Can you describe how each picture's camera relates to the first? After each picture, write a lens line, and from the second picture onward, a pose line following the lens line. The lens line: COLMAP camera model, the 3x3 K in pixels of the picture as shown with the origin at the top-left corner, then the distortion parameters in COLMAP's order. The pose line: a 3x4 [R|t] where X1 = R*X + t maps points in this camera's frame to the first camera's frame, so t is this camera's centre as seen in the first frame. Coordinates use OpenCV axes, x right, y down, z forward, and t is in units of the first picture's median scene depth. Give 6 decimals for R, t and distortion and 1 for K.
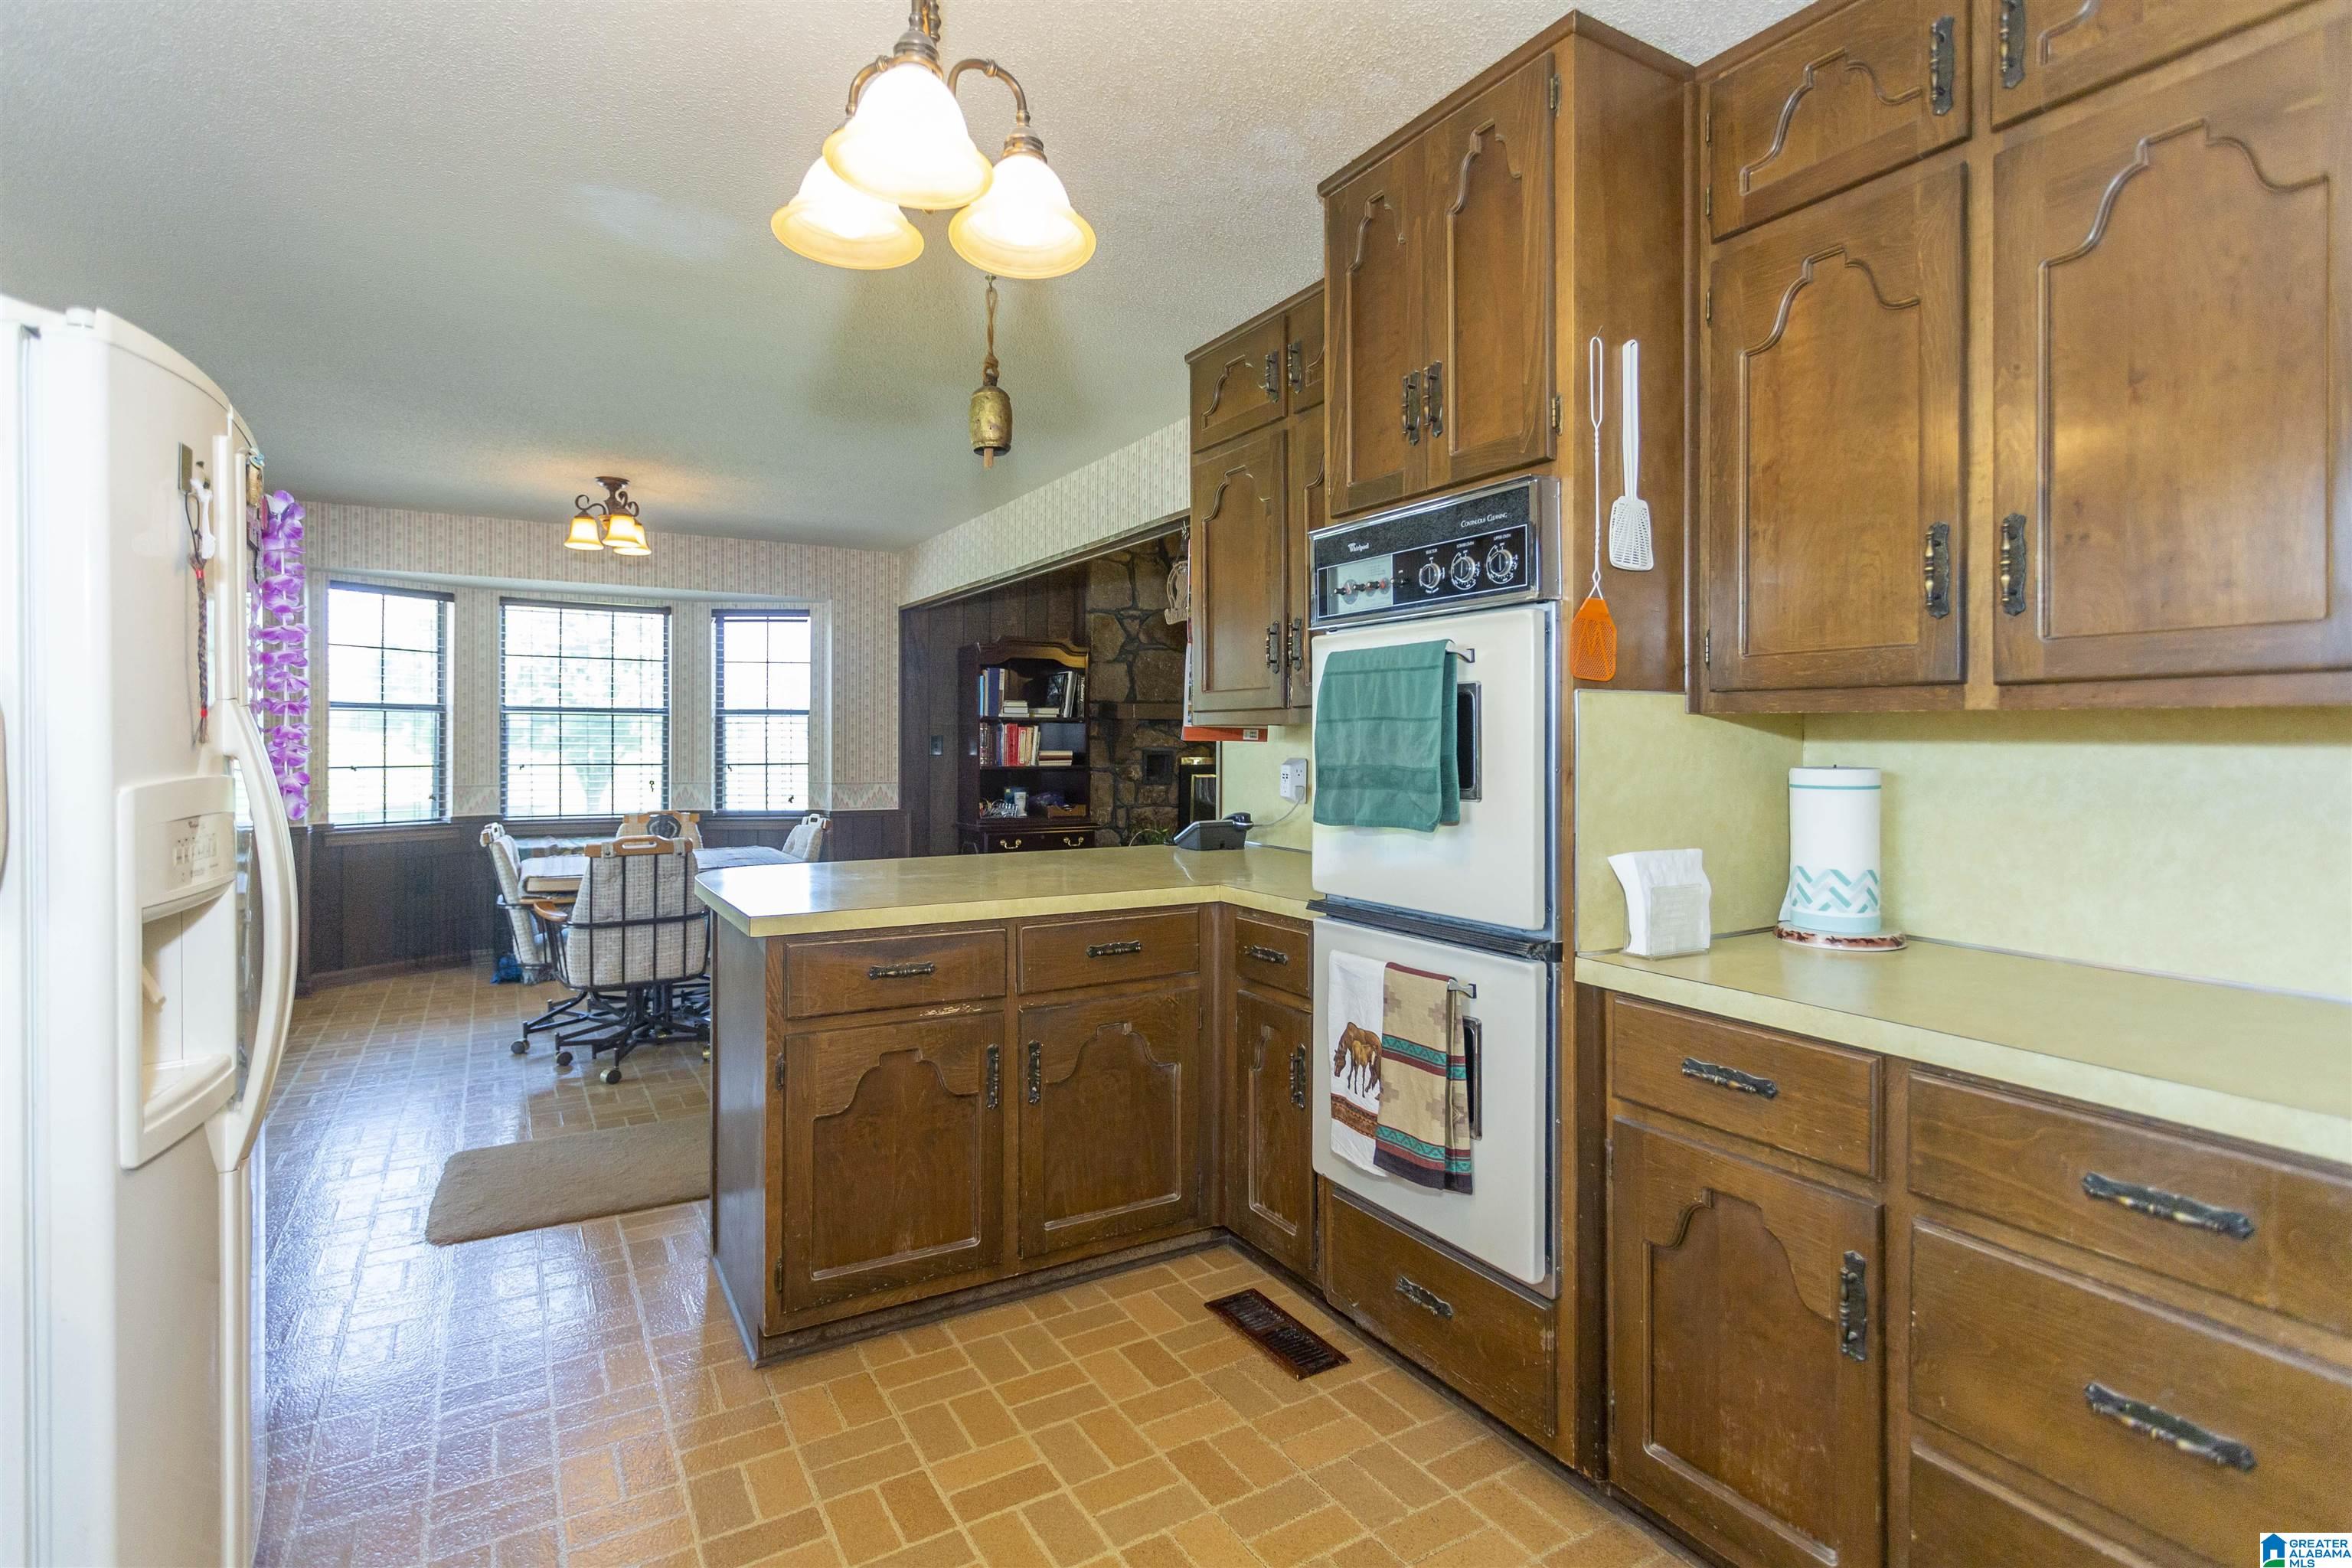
lens RADIAL K [[1129.5, 0, 1180.9], [0, 1129.5, 761.1], [0, 0, 1]] dist [0.001265, 0.001584]
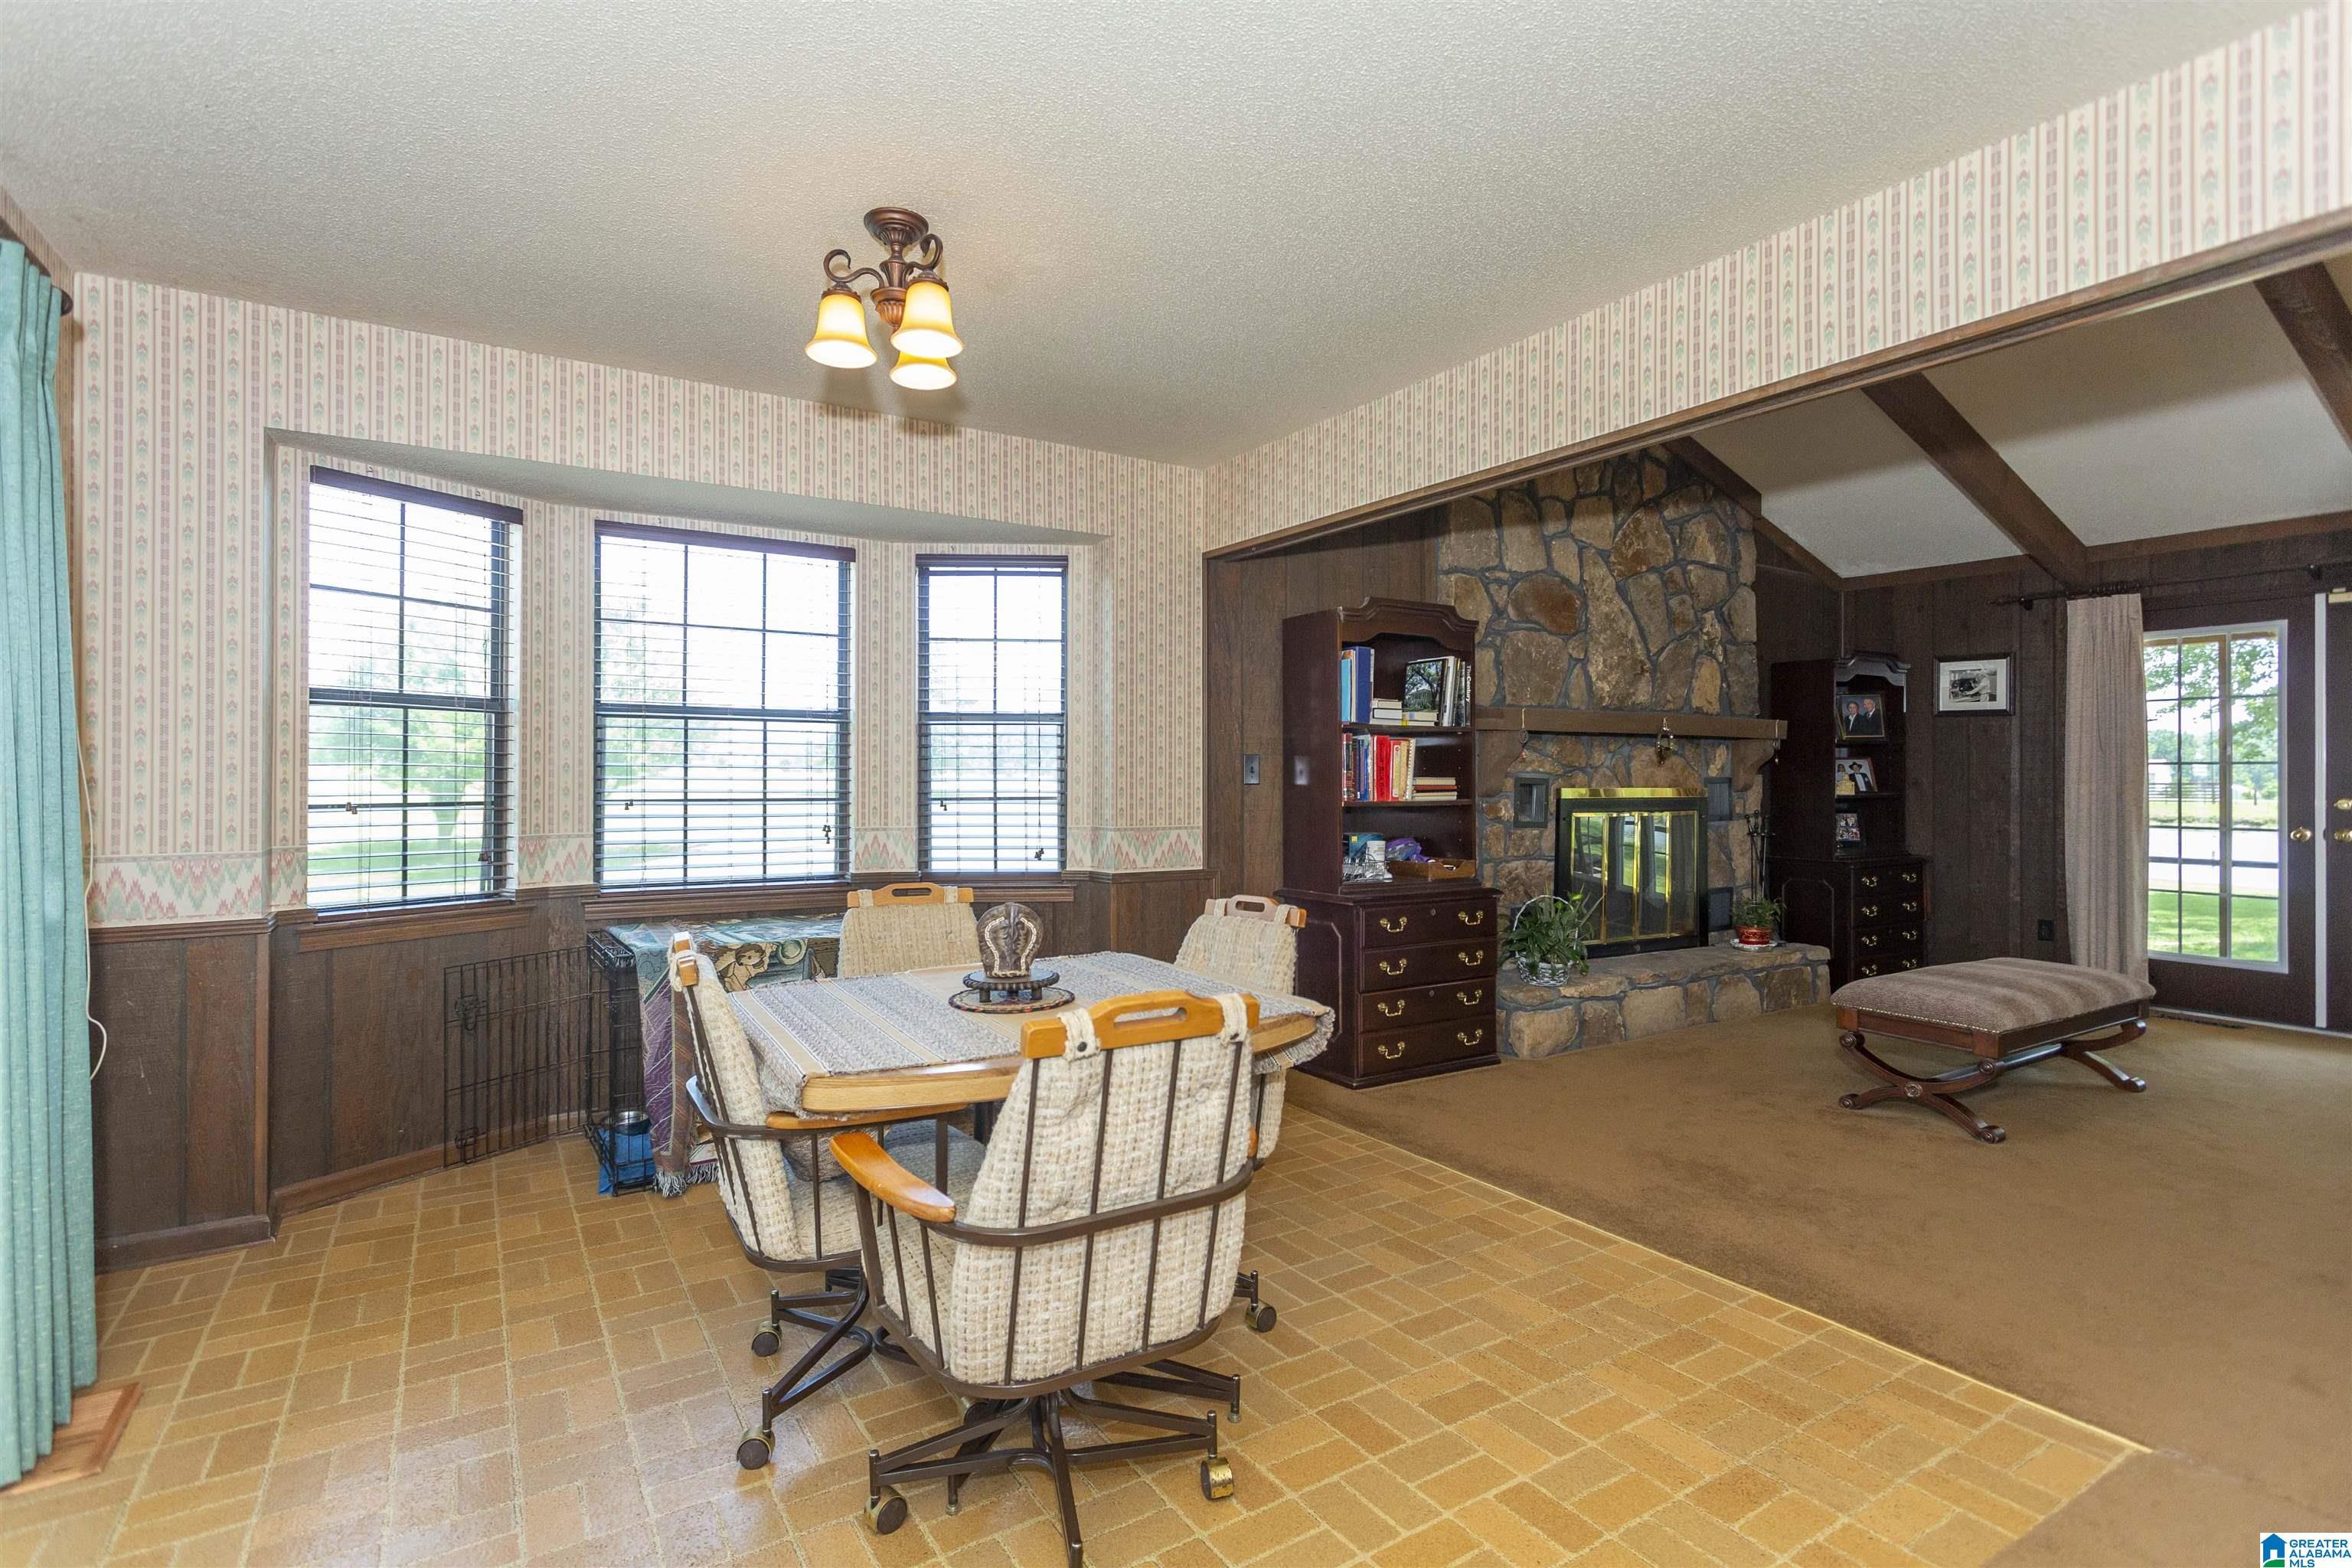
lens RADIAL K [[1129.5, 0, 1170.5], [0, 1129.5, 787.2], [0, 0, 1]] dist [0.001265, 0.001584]
pose [[0.999917, -0.000079, 0.012856, -0.280099], [0.000132, 0.999992, -0.004117, -0.001108], [-0.012855, 0.004118, 0.999909, 0.365140]]
